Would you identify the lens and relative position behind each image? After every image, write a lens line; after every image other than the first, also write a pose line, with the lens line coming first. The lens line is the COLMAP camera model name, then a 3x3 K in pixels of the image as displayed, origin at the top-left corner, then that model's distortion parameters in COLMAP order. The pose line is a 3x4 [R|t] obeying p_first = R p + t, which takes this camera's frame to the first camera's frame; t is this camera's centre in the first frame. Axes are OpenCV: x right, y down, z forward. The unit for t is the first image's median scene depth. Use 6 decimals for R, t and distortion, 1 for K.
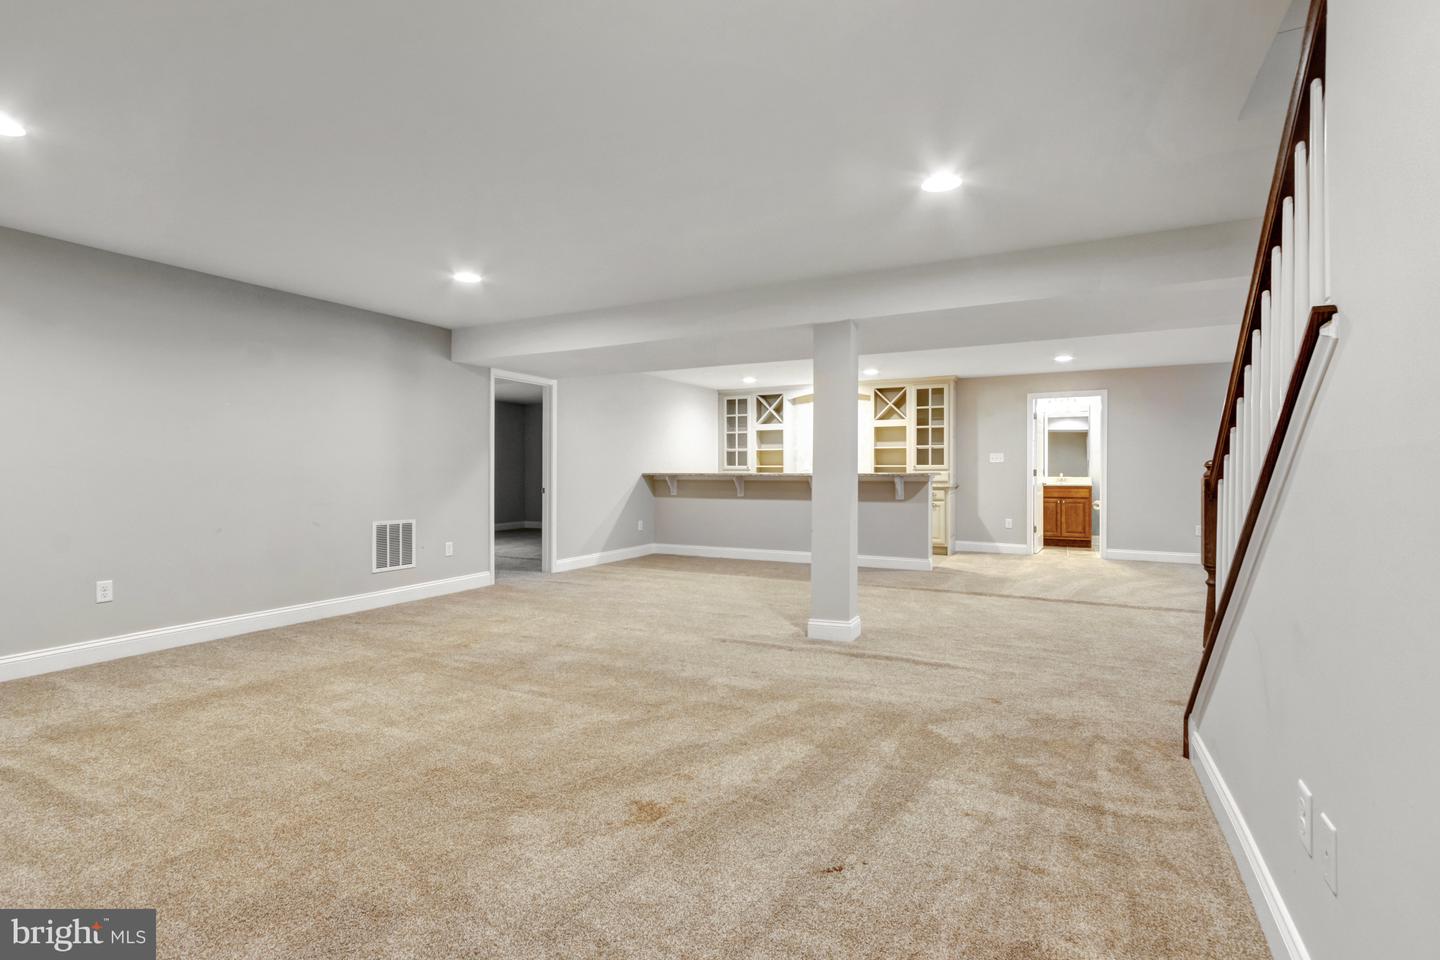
lens RADIAL K [[680.1, 0, 706.7], [0, 680.1, 472.9], [0, 0, 1]] dist [0.014918, 0.000031]
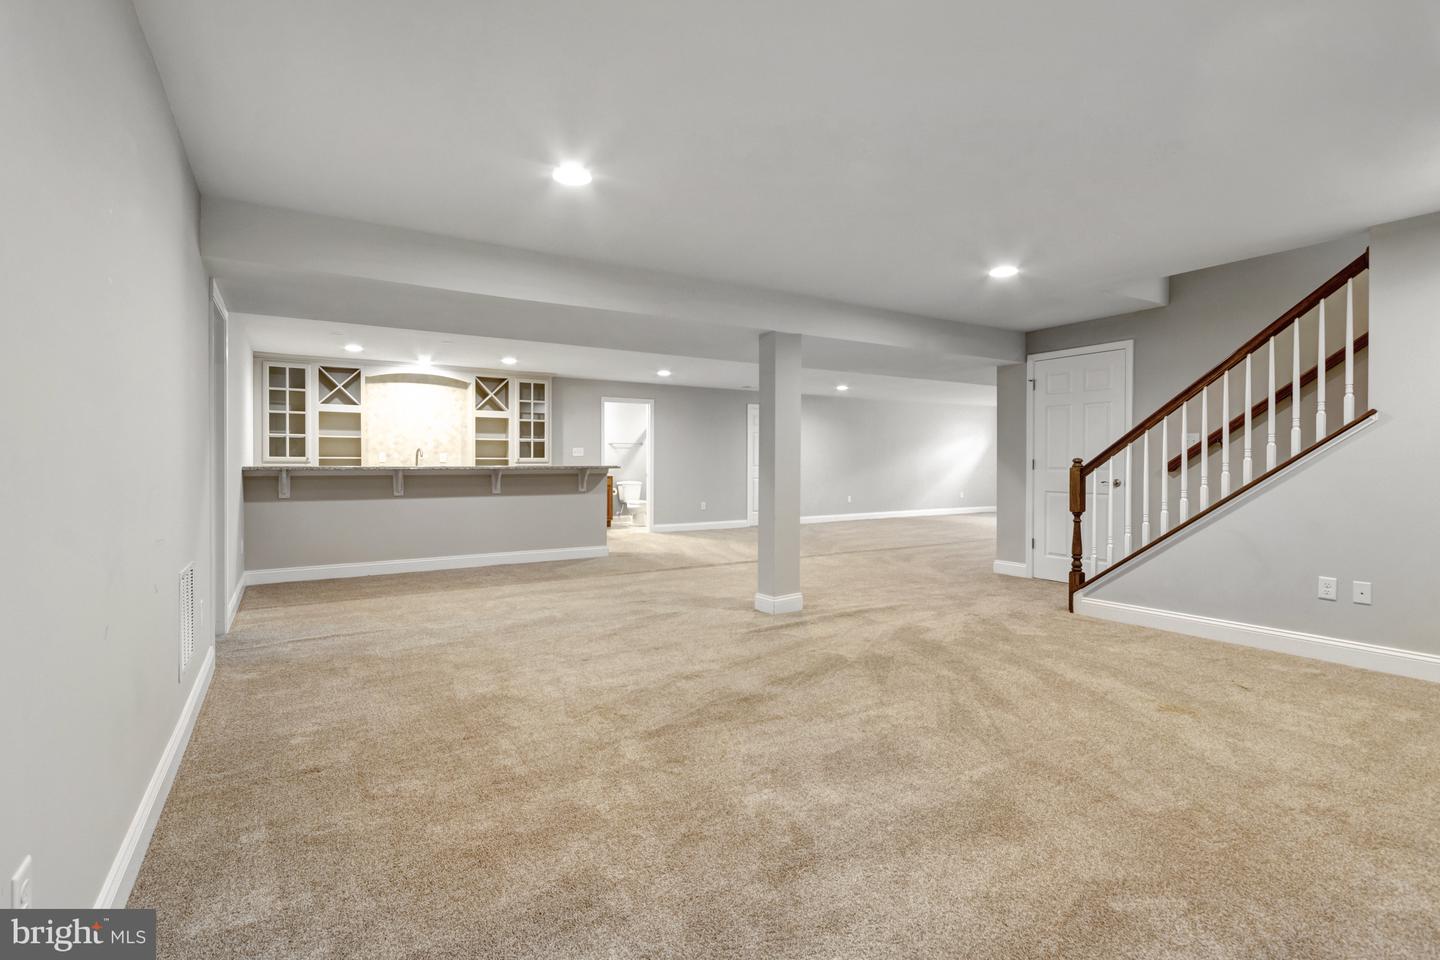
lens RADIAL K [[680.1, 0, 696.0], [0, 680.1, 467.2], [0, 0, 1]] dist [0.014918, 0.000031]
pose [[0.524462, -0.004823, 0.851420, -0.397771], [0.002460, 0.999988, 0.004149, -0.000973], [-0.851430, -0.000082, 0.524468, 0.244731]]
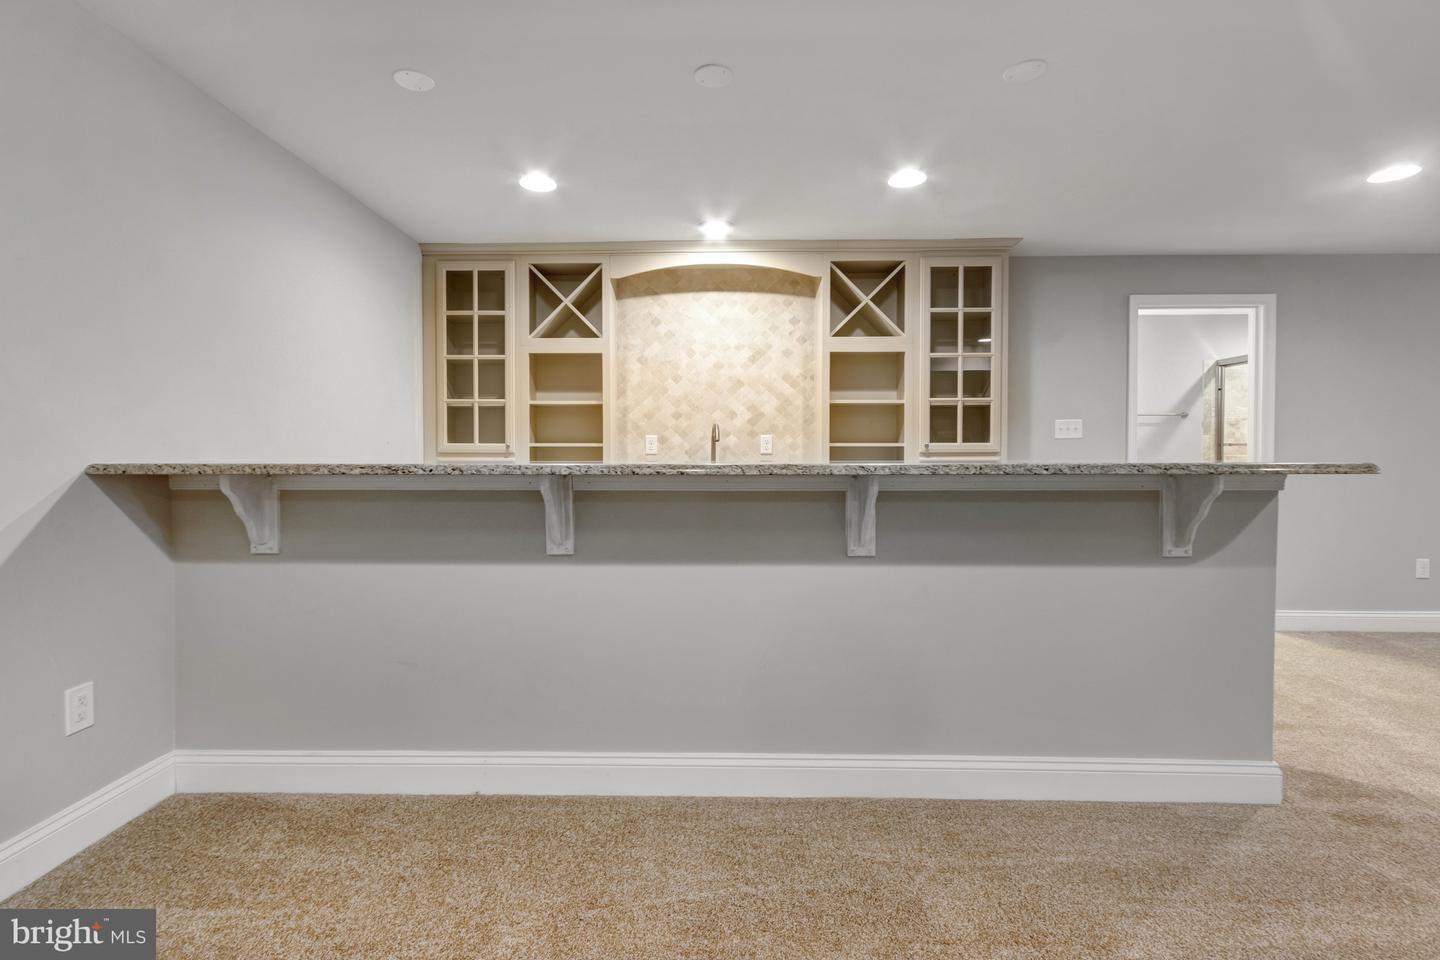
lens RADIAL K [[680.1, 0, 696.4], [0, 680.1, 464.3], [0, 0, 1]] dist [0.014918, 0.000031]
pose [[0.898675, -0.004116, 0.438596, -0.014802], [0.001429, 0.999978, 0.006457, -0.000766], [-0.438613, -0.005176, 0.898661, 0.655429]]
